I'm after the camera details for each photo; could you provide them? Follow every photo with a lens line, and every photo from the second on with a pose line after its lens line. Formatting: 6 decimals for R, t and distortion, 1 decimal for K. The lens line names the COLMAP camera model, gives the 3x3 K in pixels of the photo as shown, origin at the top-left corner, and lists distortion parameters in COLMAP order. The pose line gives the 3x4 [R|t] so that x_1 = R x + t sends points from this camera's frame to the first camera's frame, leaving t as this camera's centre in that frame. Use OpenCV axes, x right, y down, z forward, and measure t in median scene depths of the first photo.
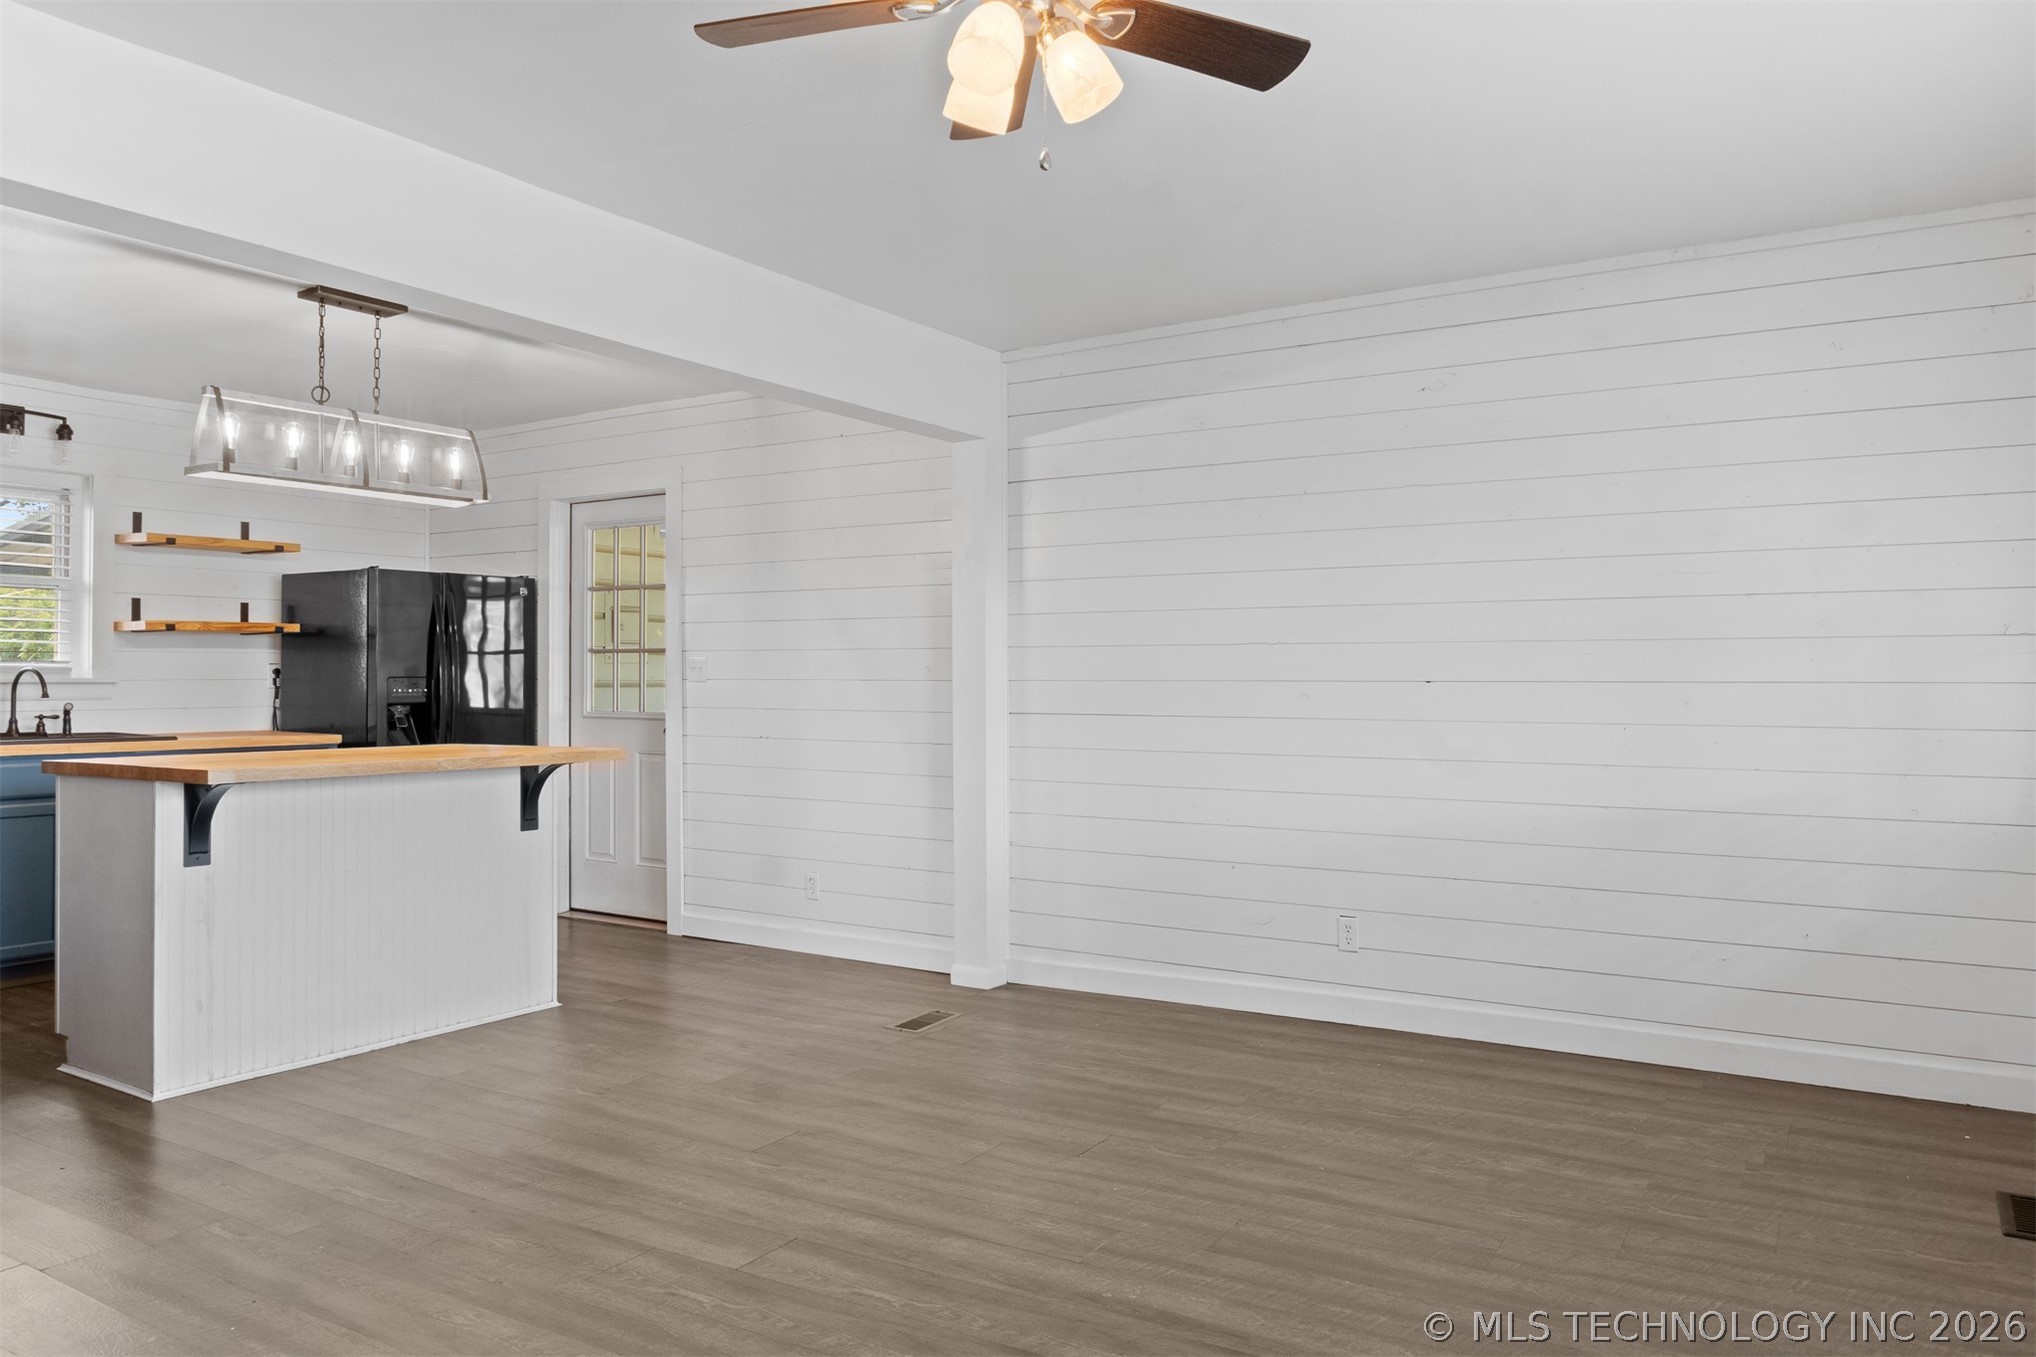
lens RADIAL K [[1367.3, 0, 1027.2], [0, 1367.3, 658.0], [0, 0, 1]] dist [-0.026123, 0.000110]
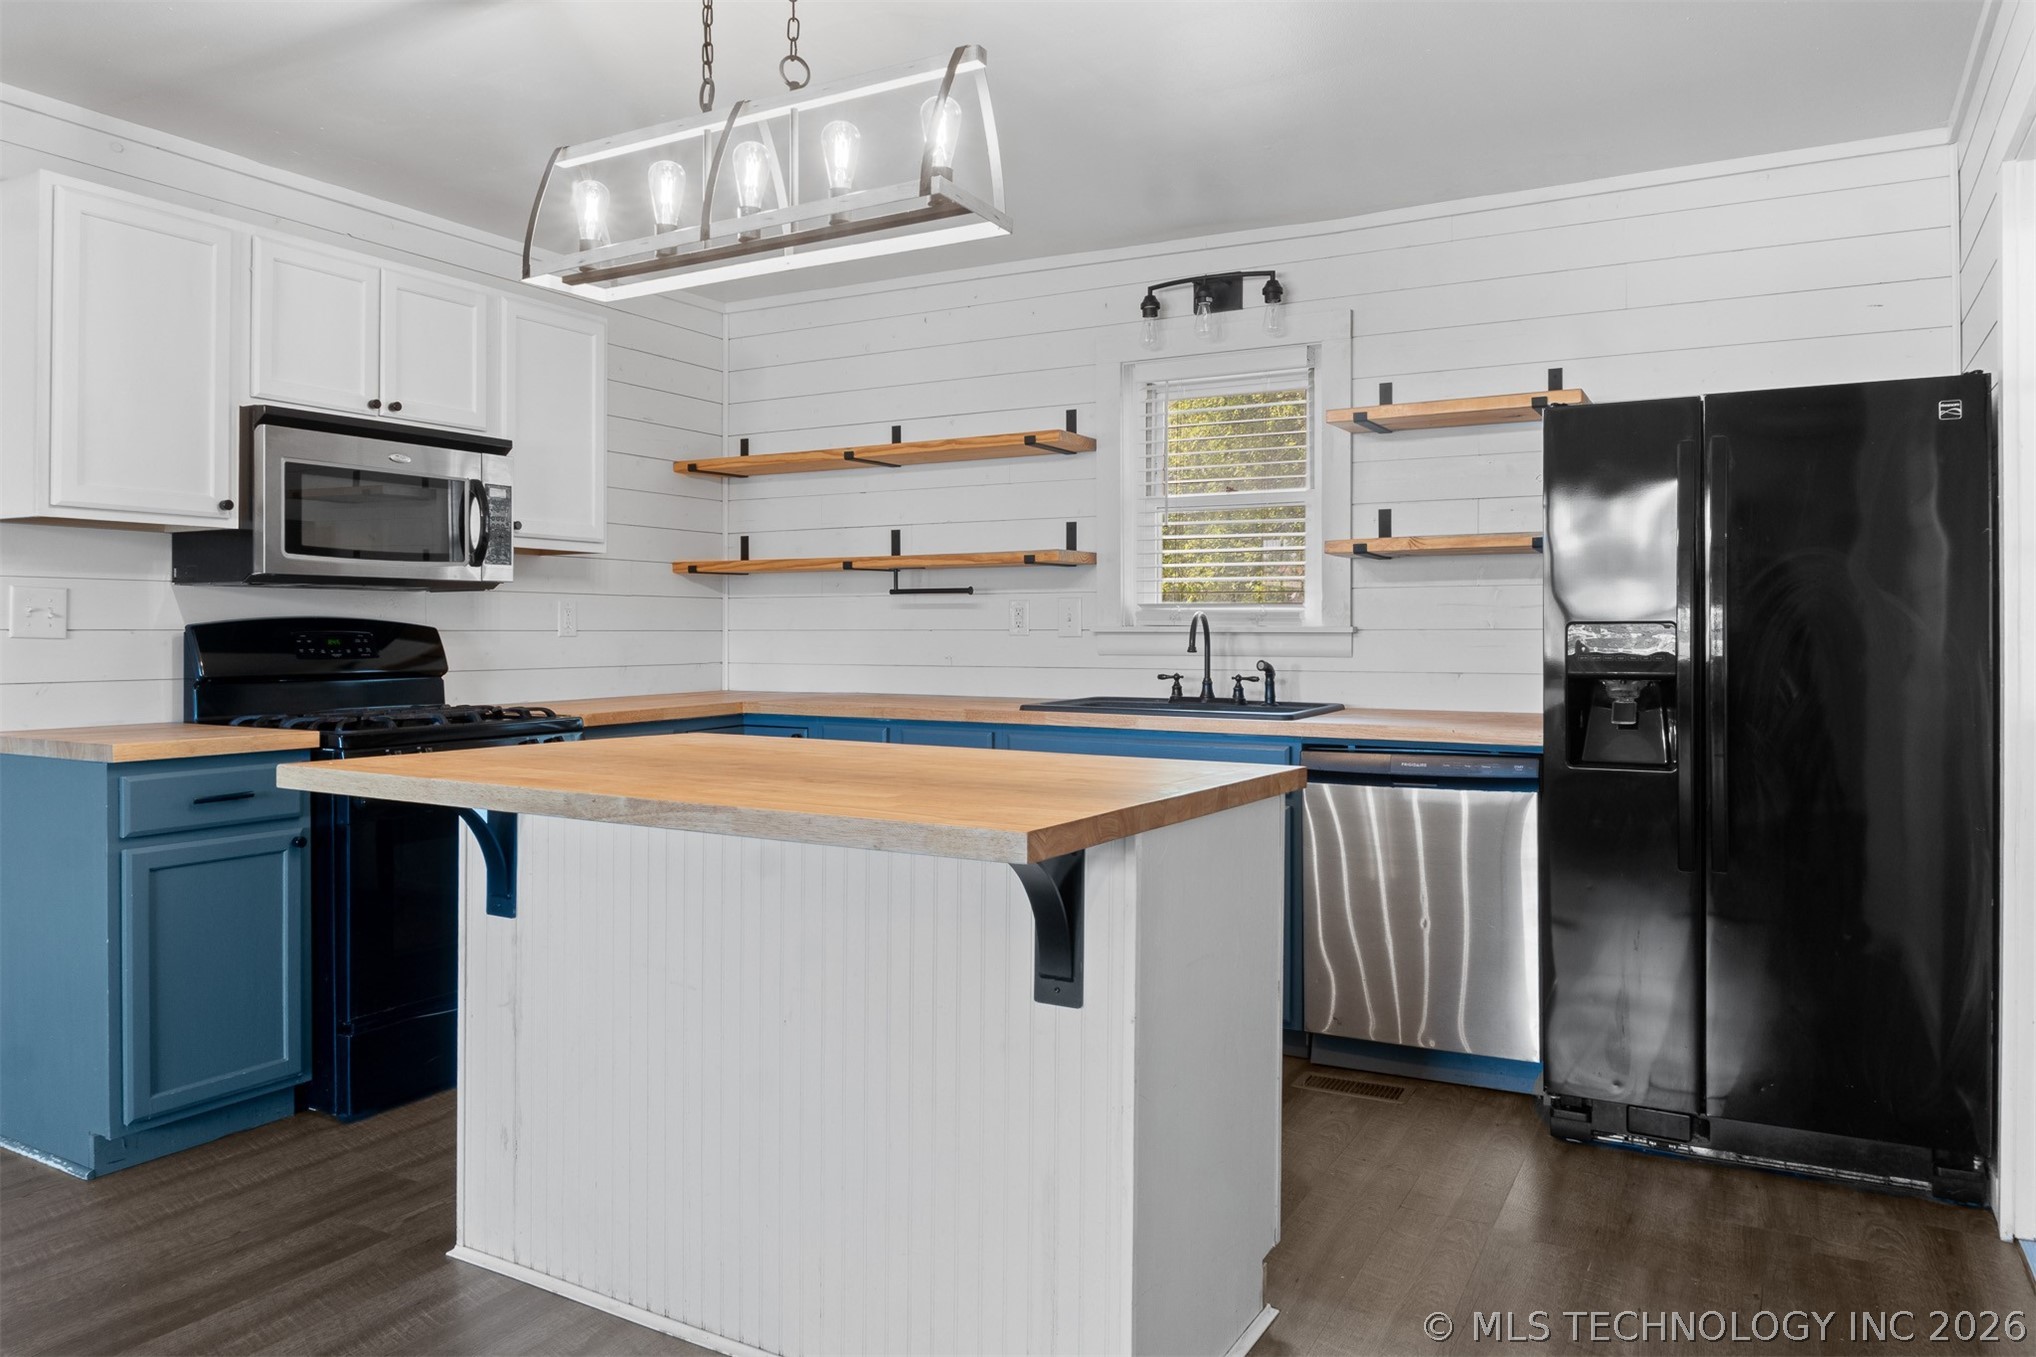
lens RADIAL K [[1367.3, 0, 1021.4], [0, 1367.3, 668.0], [0, 0, 1]] dist [-0.026123, 0.000110]
pose [[0.041060, 0.028097, -0.998762, 0.027666], [0.017110, 0.999438, 0.028819, 0.014049], [0.999010, -0.018272, 0.040556, 0.847409]]
